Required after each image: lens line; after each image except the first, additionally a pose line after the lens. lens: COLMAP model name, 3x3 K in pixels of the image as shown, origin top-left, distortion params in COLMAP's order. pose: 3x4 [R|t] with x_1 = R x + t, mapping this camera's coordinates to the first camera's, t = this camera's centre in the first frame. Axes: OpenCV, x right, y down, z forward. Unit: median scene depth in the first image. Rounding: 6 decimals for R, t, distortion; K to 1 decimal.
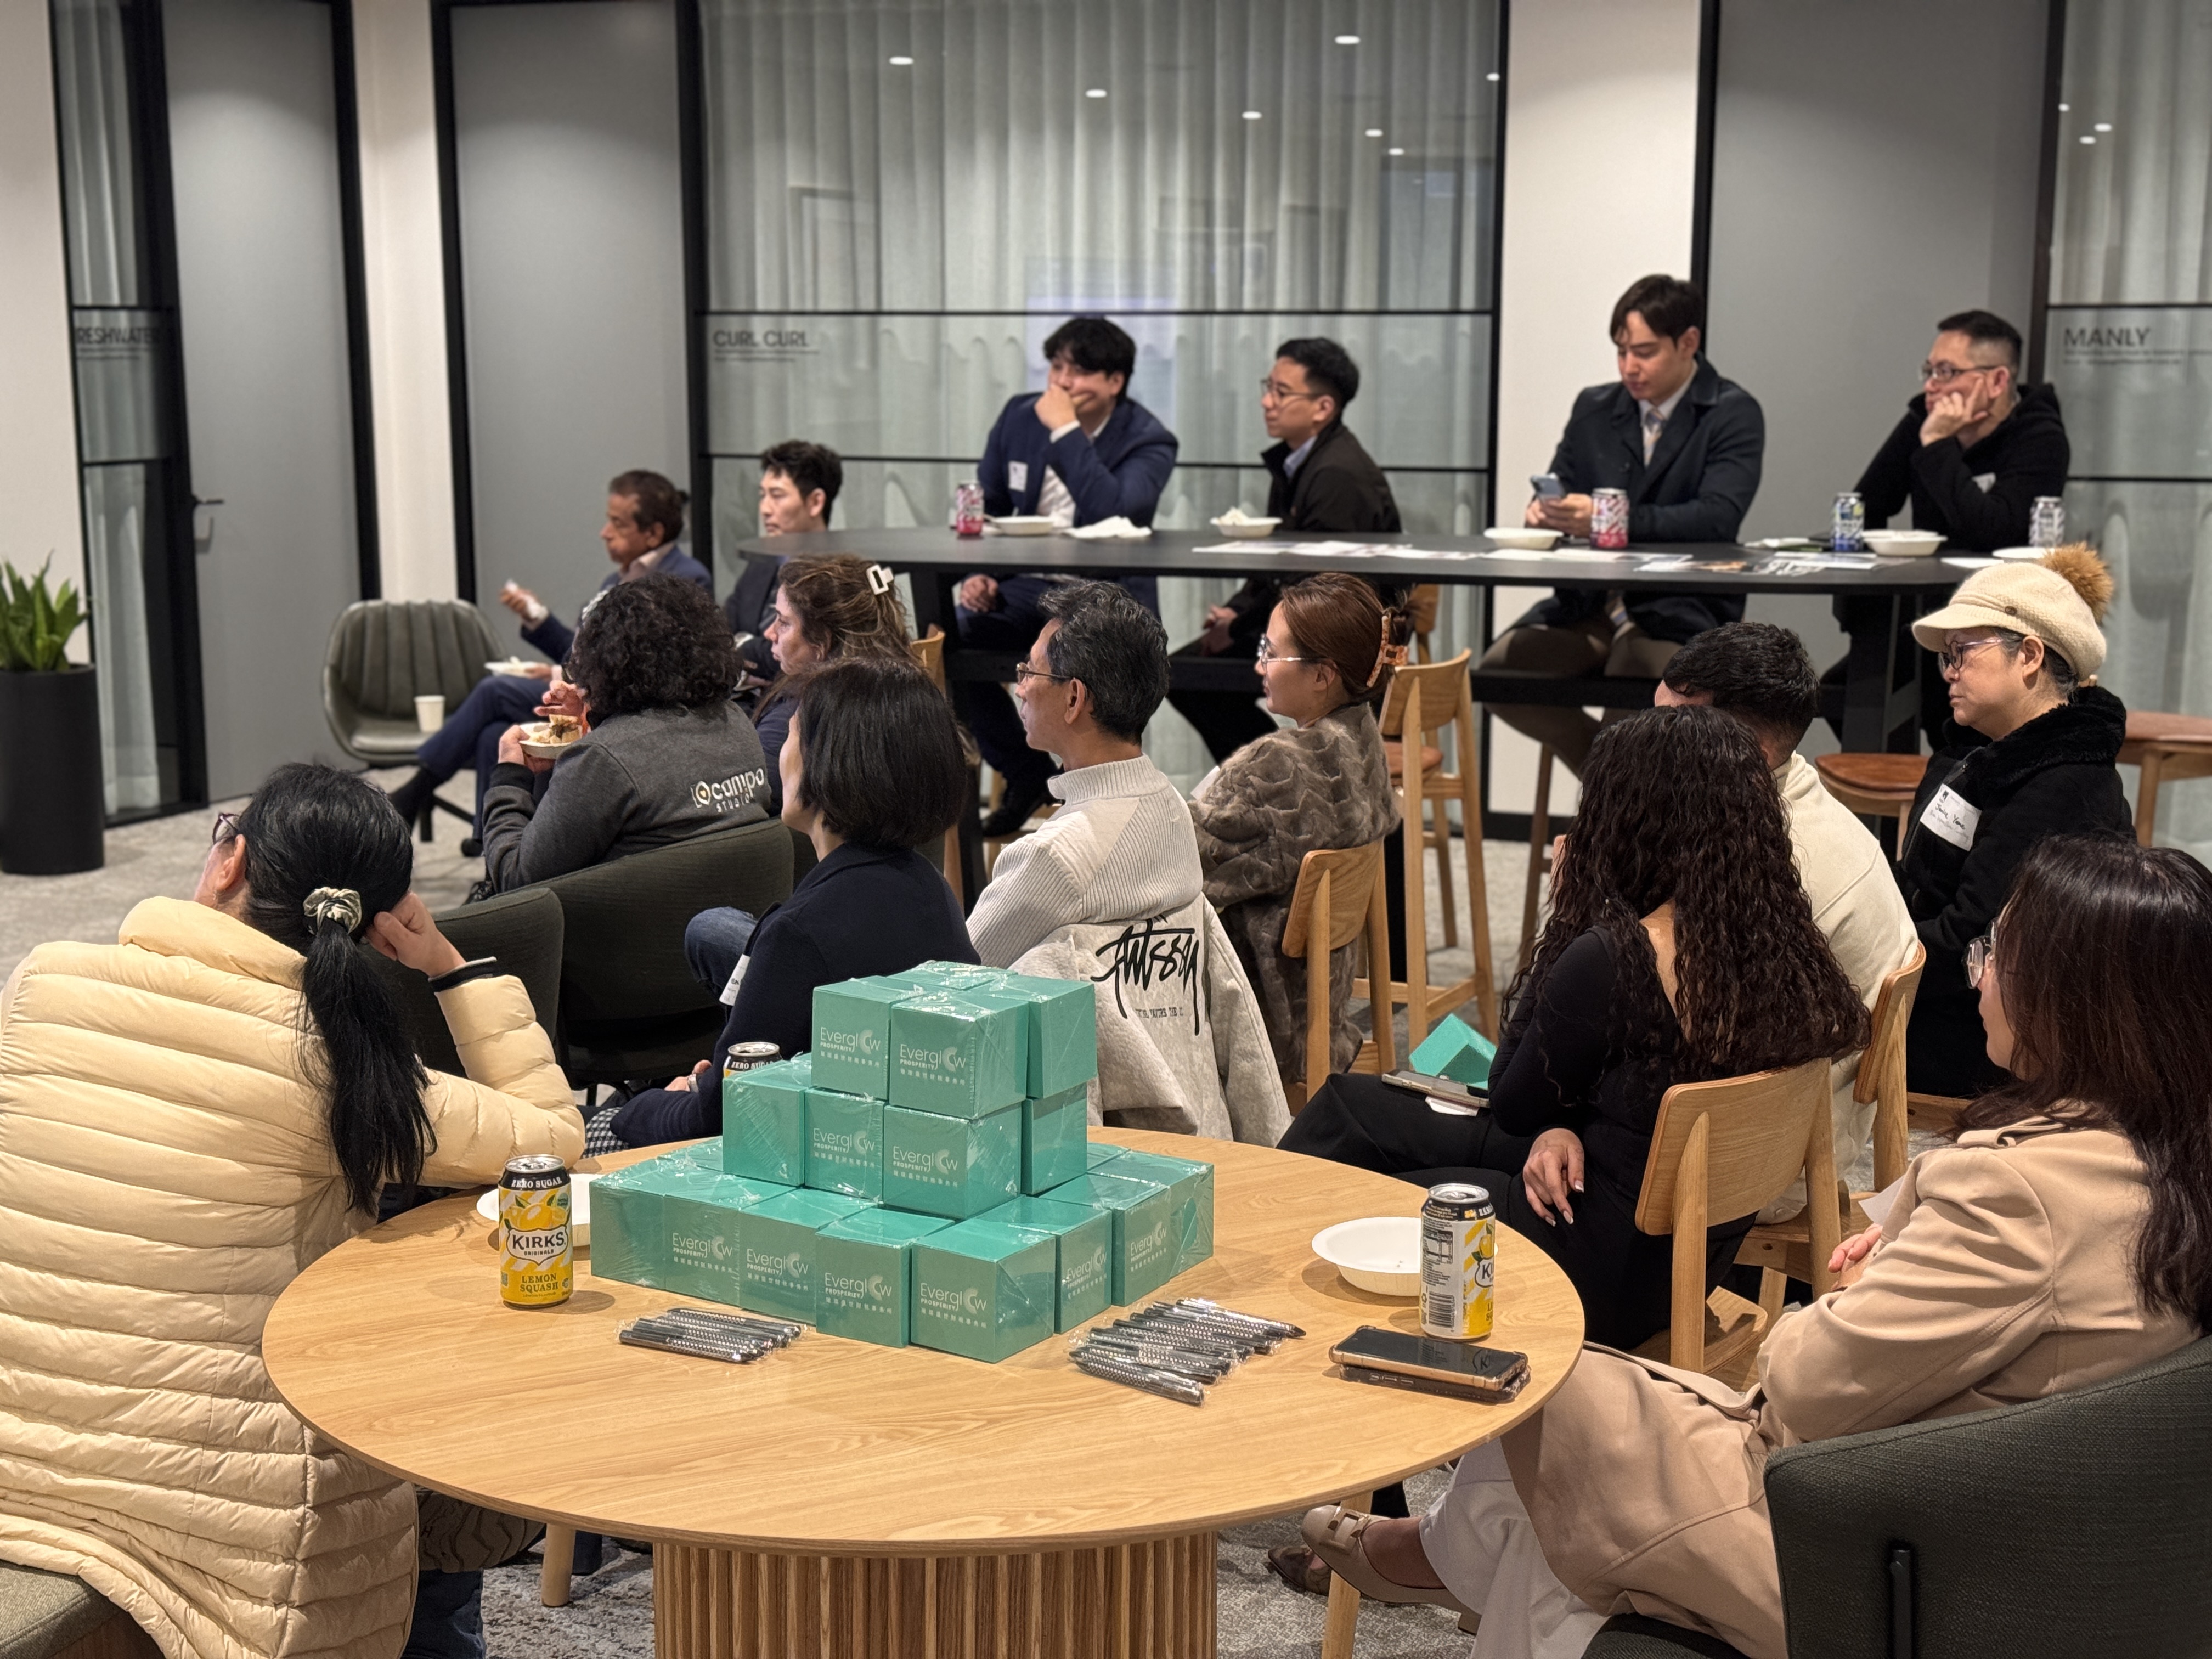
lens RADIAL K [[3186.1, 0, 1105.4], [0, 3186.1, 824.8], [0, 0, 1]] dist [0.140737, 0.000000]
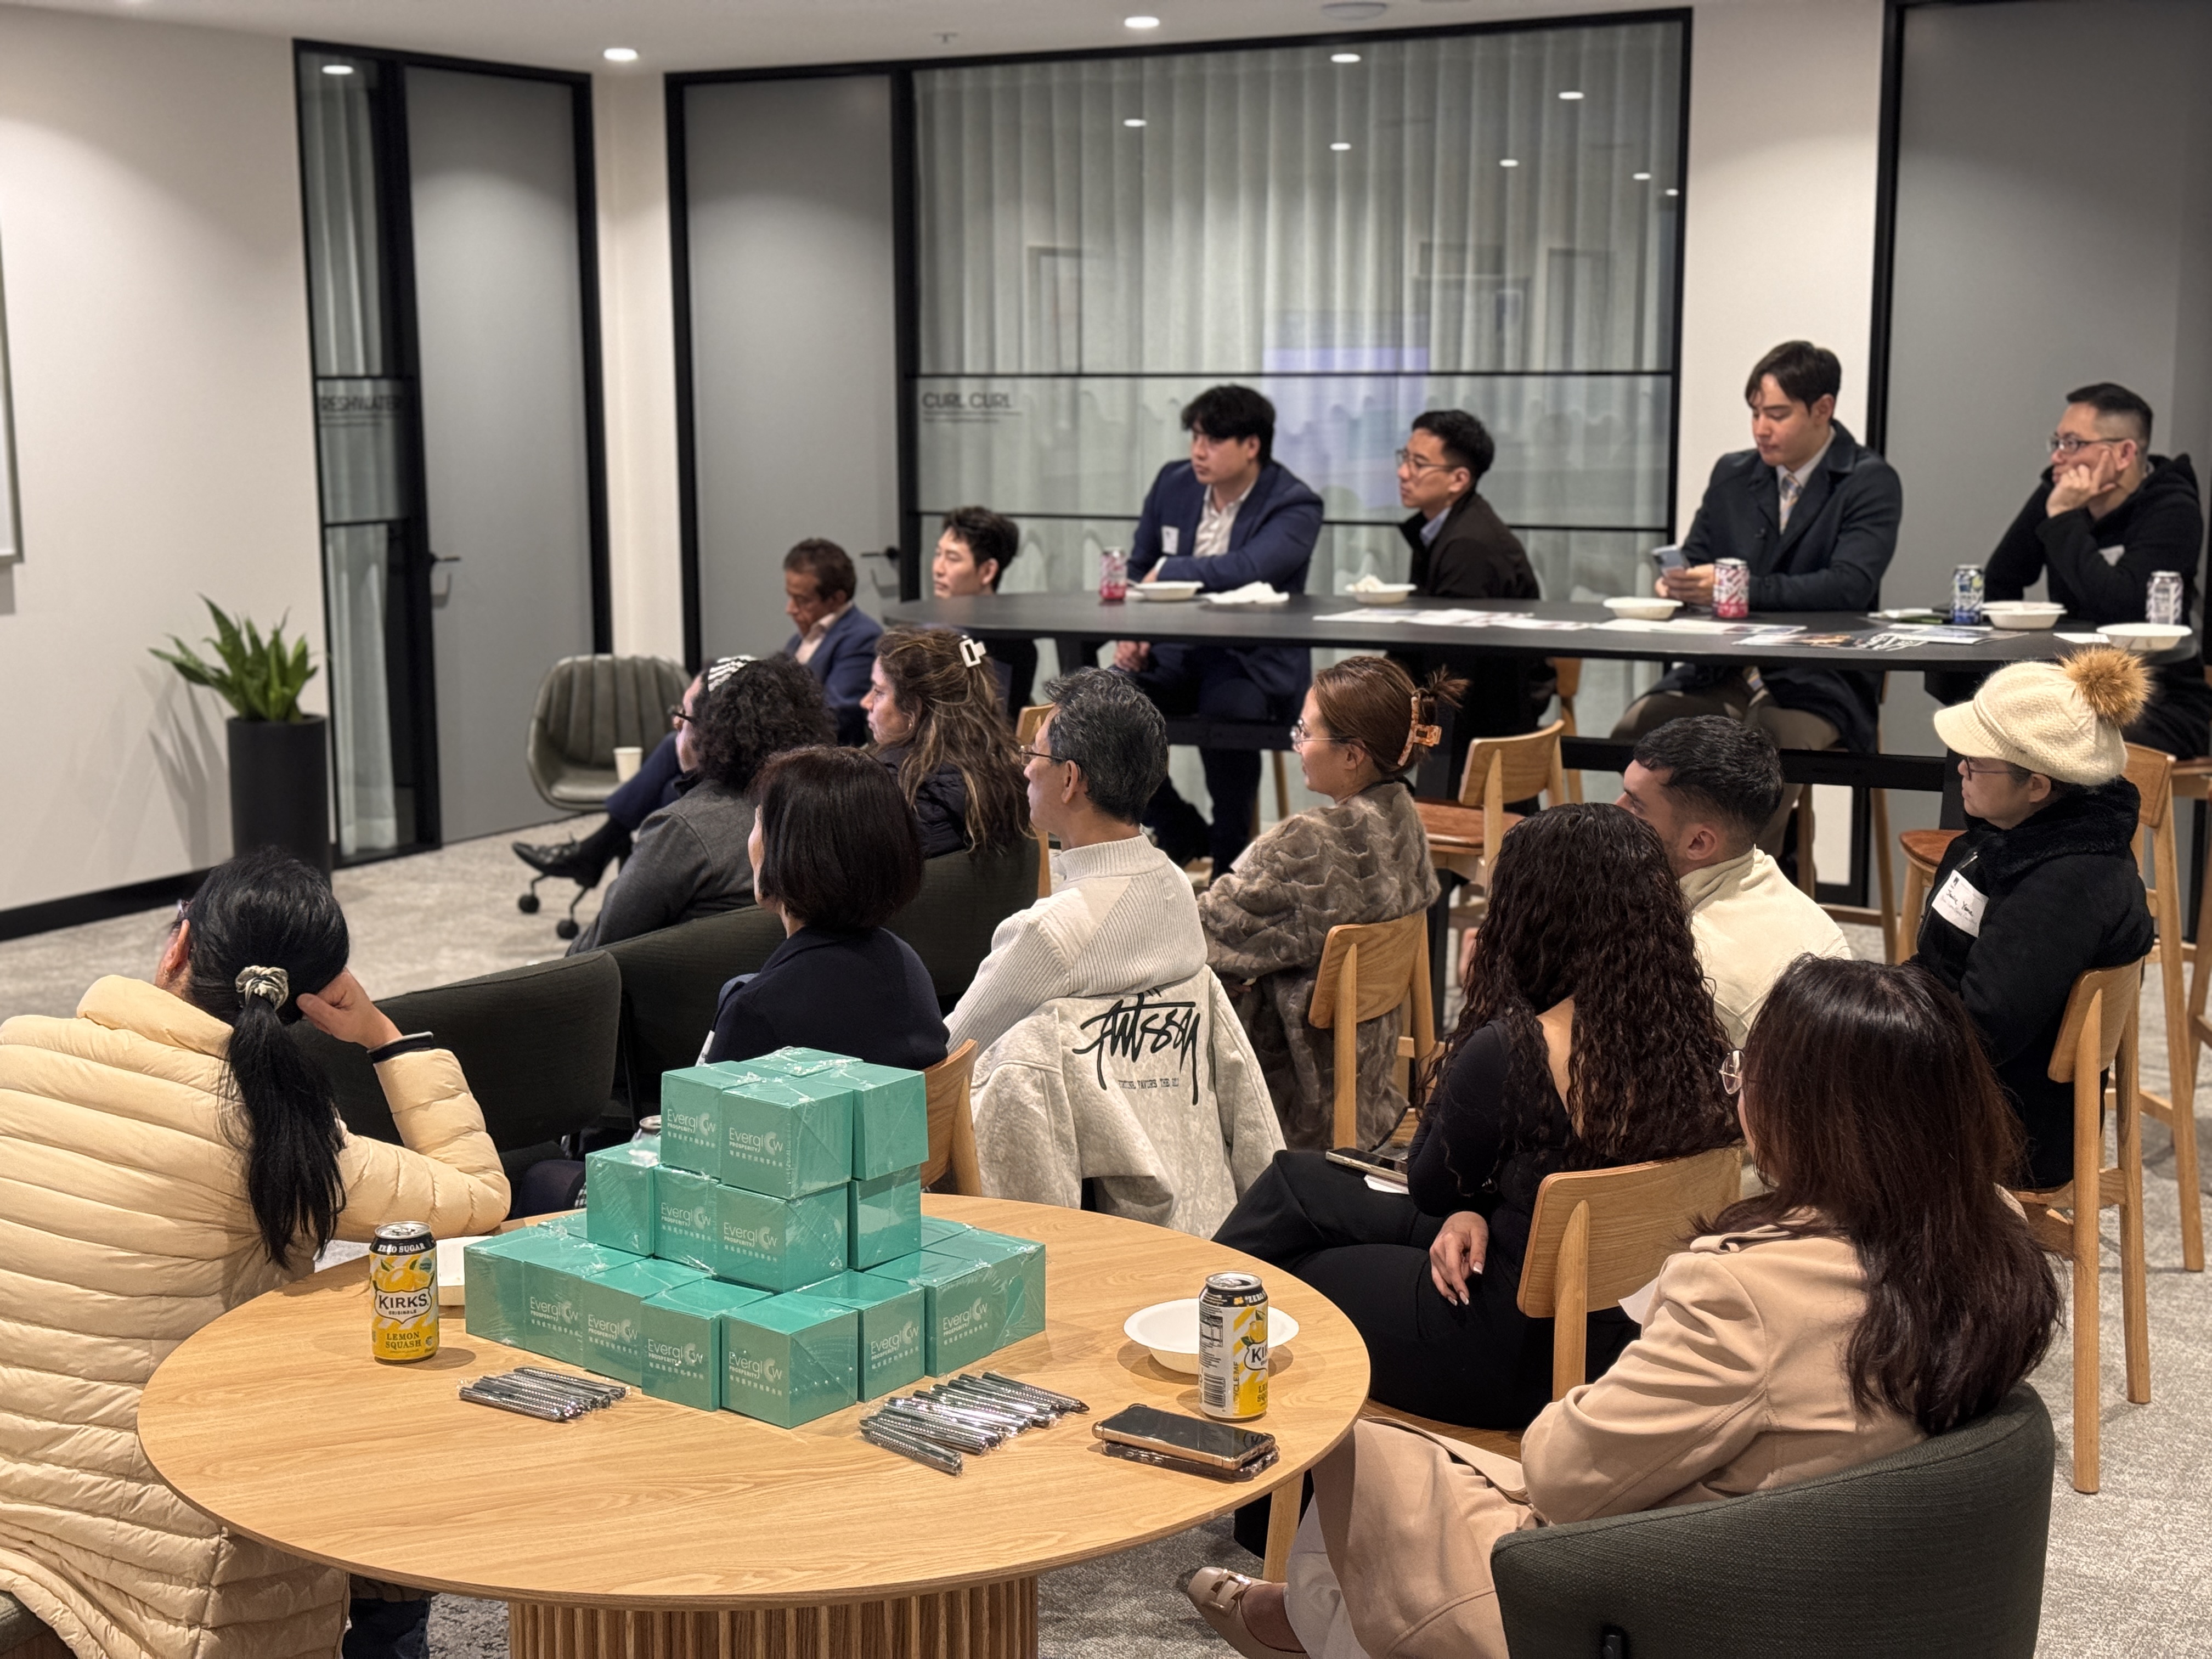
lens RADIAL K [[3186.1, 0, 1087.3], [0, 3186.1, 824.3], [0, 0, 1]] dist [0.140737, 0.000000]
pose [[0.993362, 0.011991, -0.114399, 0.138723], [-0.012999, 0.999883, -0.008072, -0.020584], [0.114289, 0.009505, 0.993402, -0.045862]]
